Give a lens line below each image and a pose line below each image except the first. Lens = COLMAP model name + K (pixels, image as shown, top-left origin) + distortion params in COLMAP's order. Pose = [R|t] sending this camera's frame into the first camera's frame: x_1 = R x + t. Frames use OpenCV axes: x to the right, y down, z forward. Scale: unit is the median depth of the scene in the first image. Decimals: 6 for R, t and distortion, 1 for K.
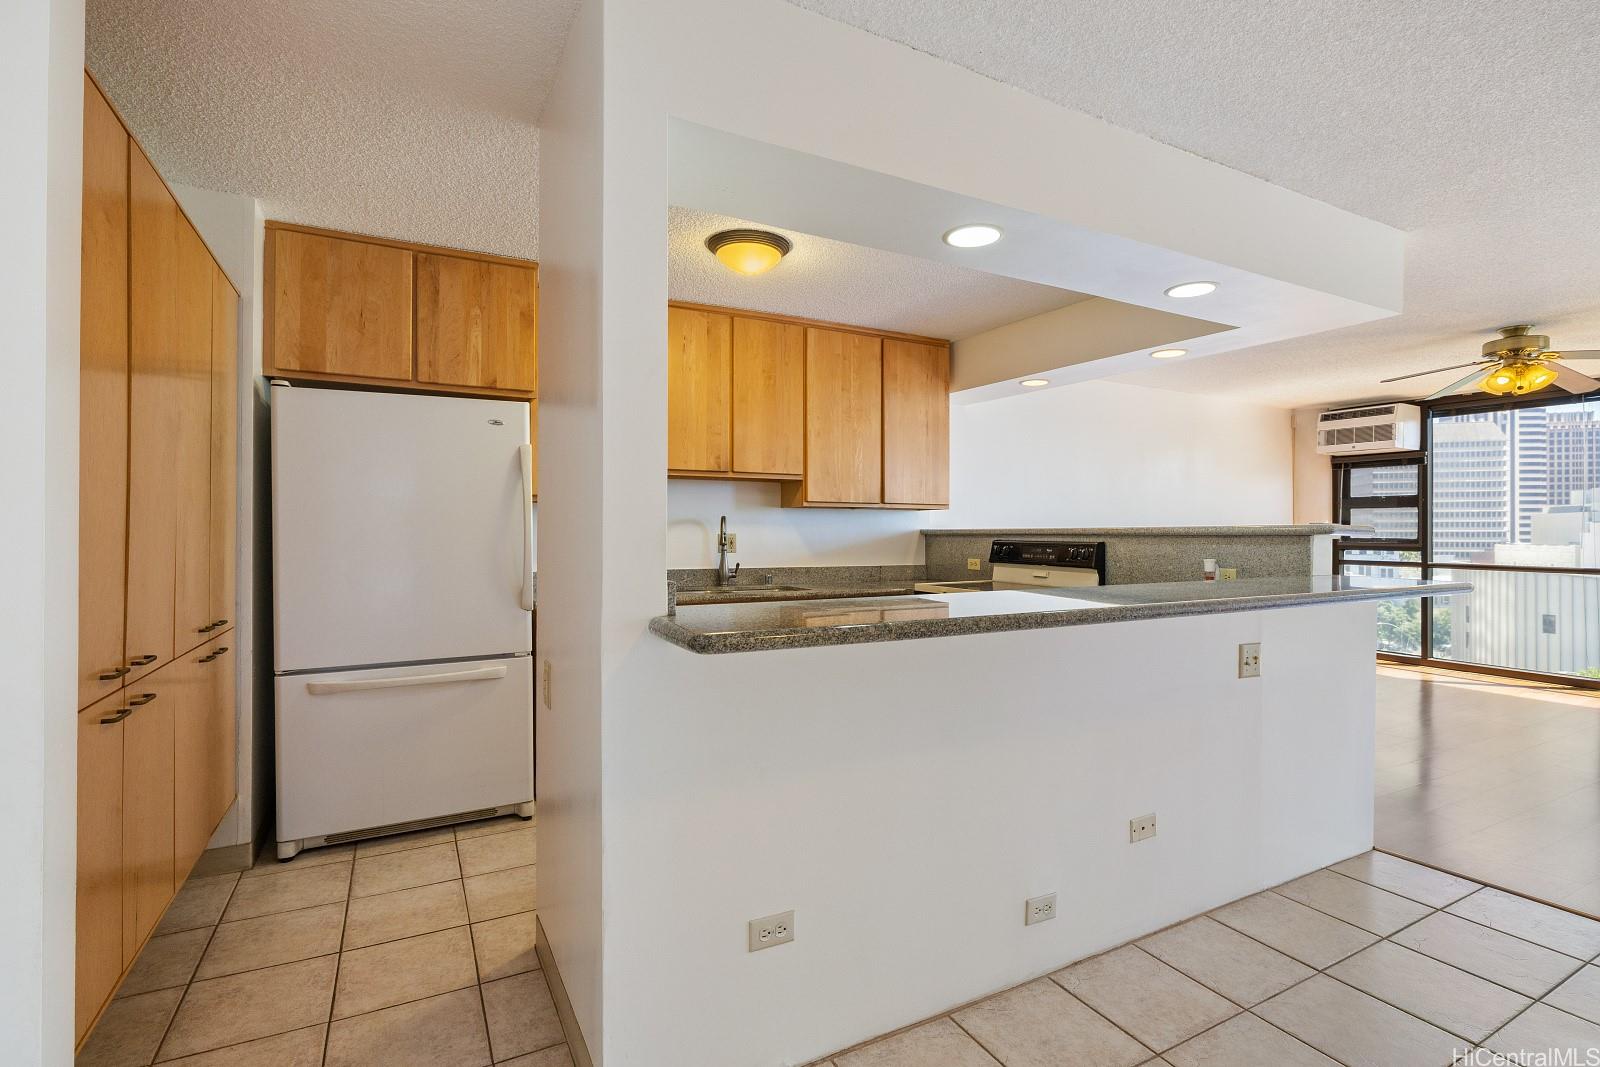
lens RADIAL K [[747.5, 0, 799.5], [0, 747.5, 532.1], [0, 0, 1]] dist [-0.002848, 0.001857]
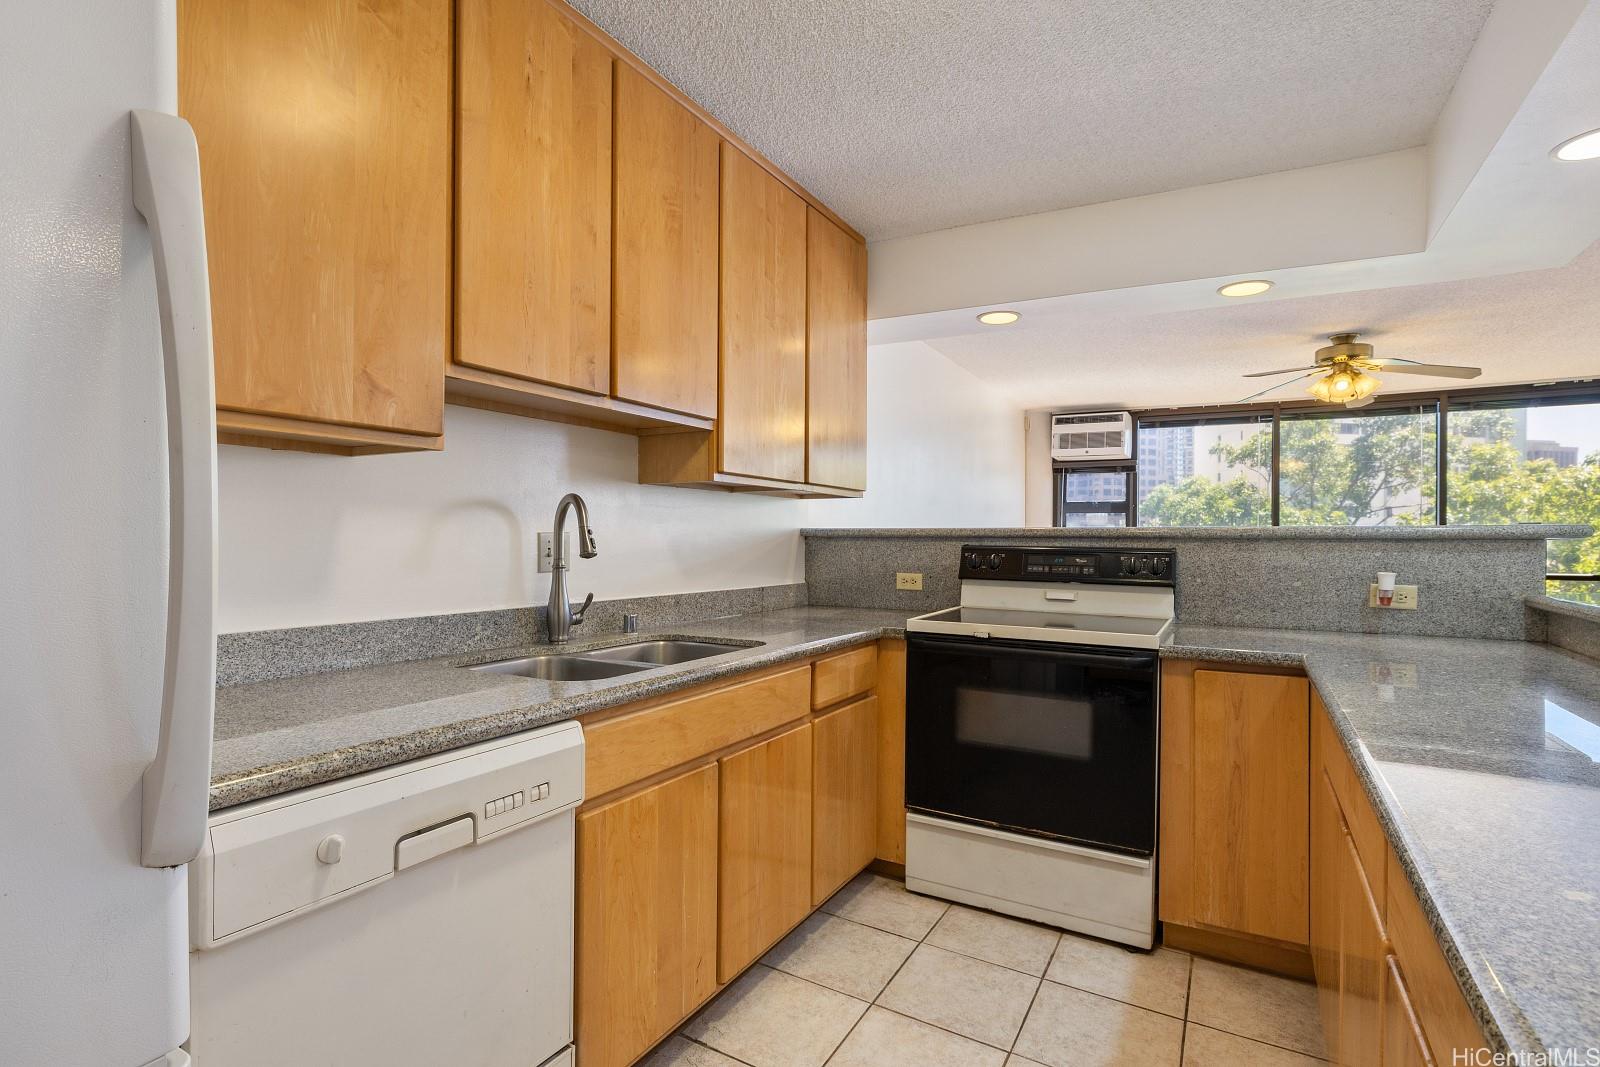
lens RADIAL K [[778.6, 0, 796.1], [0, 778.6, 540.4], [0, 0, 1]] dist [0.011852, 0.000474]
pose [[0.840262, 0.002855, 0.542173, -0.241309], [-0.006446, 0.999968, 0.004725, 0.004178], [-0.542143, -0.007465, 0.840253, 0.506253]]
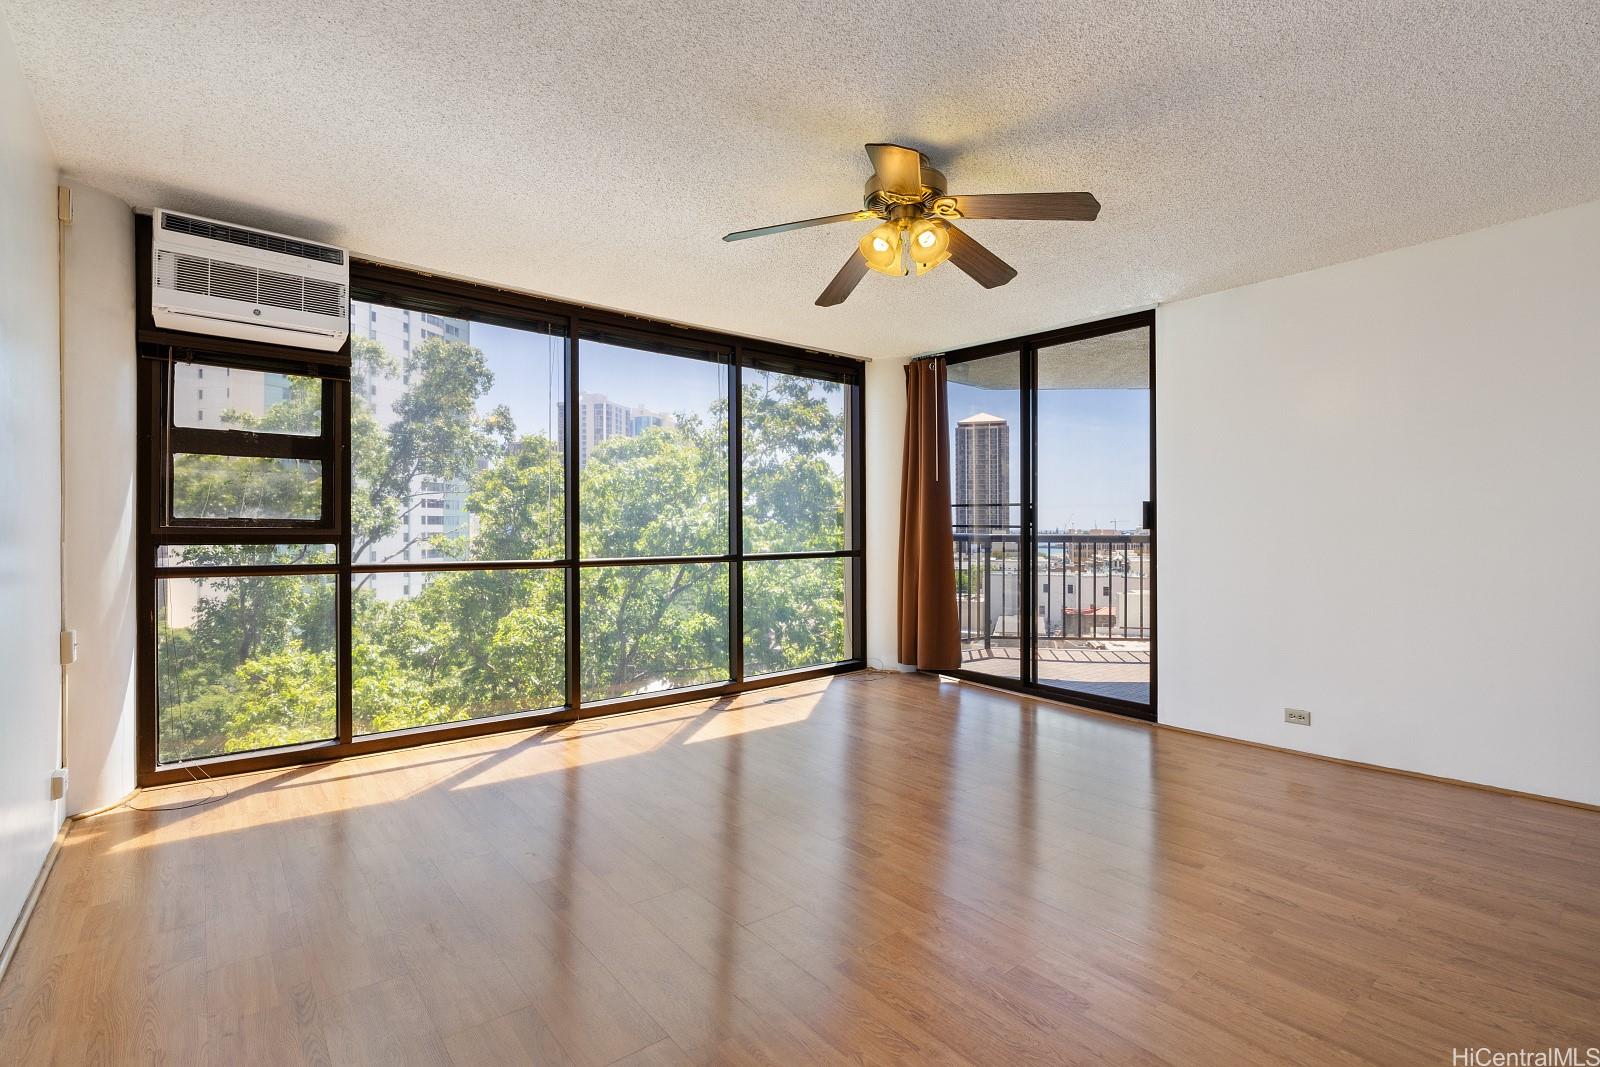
lens RADIAL K [[747.5, 0, 800.6], [0, 747.5, 532.2], [0, 0, 1]] dist [-0.002848, 0.001857]
pose [[-0.225871, -0.006170, 0.974138, 0.363966], [-0.005225, 0.999973, 0.005122, 0.019762], [-0.974143, -0.003933, -0.225897, 1.212771]]
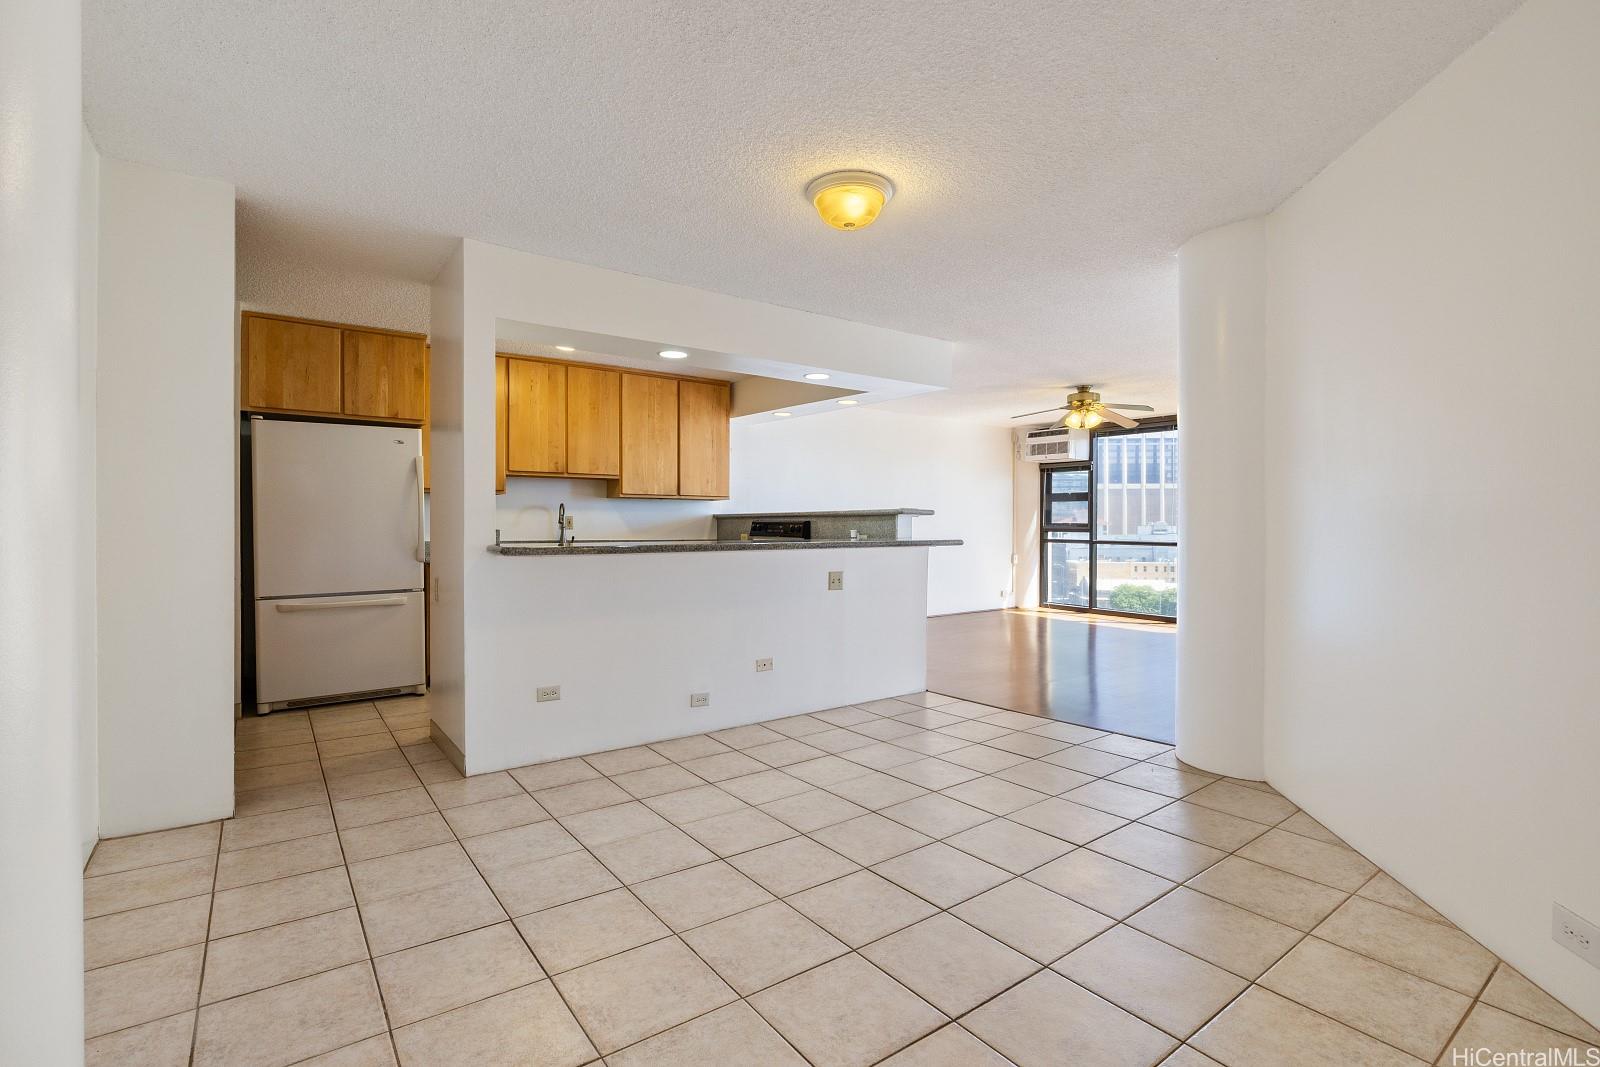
lens RADIAL K [[747.5, 0, 802.3], [0, 747.5, 531.4], [0, 0, 1]] dist [-0.002848, 0.001857]
pose [[0.989782, -0.000367, 0.142586, 0.147843], [-0.000859, 0.999963, 0.008531, 0.019074], [-0.142584, -0.008566, 0.989746, -0.480747]]
